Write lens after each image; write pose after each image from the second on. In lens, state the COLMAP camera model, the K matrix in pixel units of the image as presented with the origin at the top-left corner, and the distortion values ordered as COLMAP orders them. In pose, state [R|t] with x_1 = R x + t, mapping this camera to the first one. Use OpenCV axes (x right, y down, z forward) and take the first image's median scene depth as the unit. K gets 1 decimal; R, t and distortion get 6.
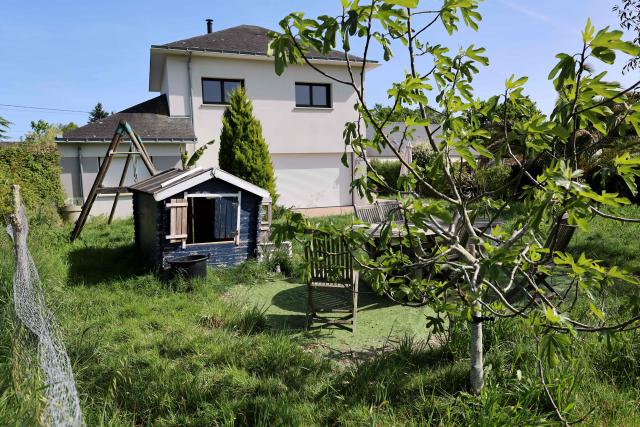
lens RADIAL K [[424.9, 0, 320.0], [0, 424.9, 213.5], [0, 0, 1]] dist [0.003066, 0.001177]
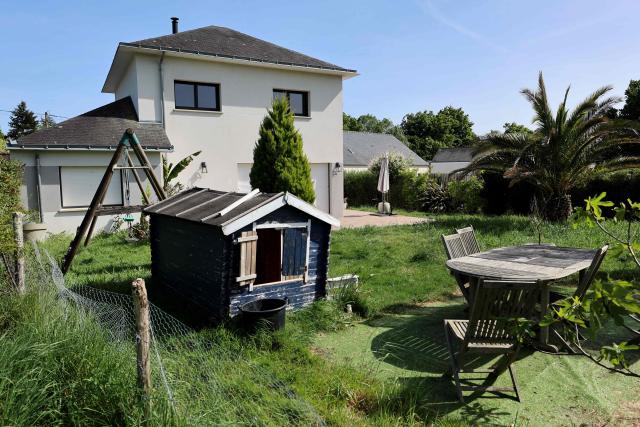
lens RADIAL K [[424.9, 0, 320.0], [0, 424.9, 213.5], [0, 0, 1]] dist [0.003066, 0.001177]
pose [[0.990319, -0.003266, 0.138775, -0.278653], [0.005283, 0.999886, -0.014164, -0.050971], [-0.138712, 0.014760, 0.990223, 0.152868]]
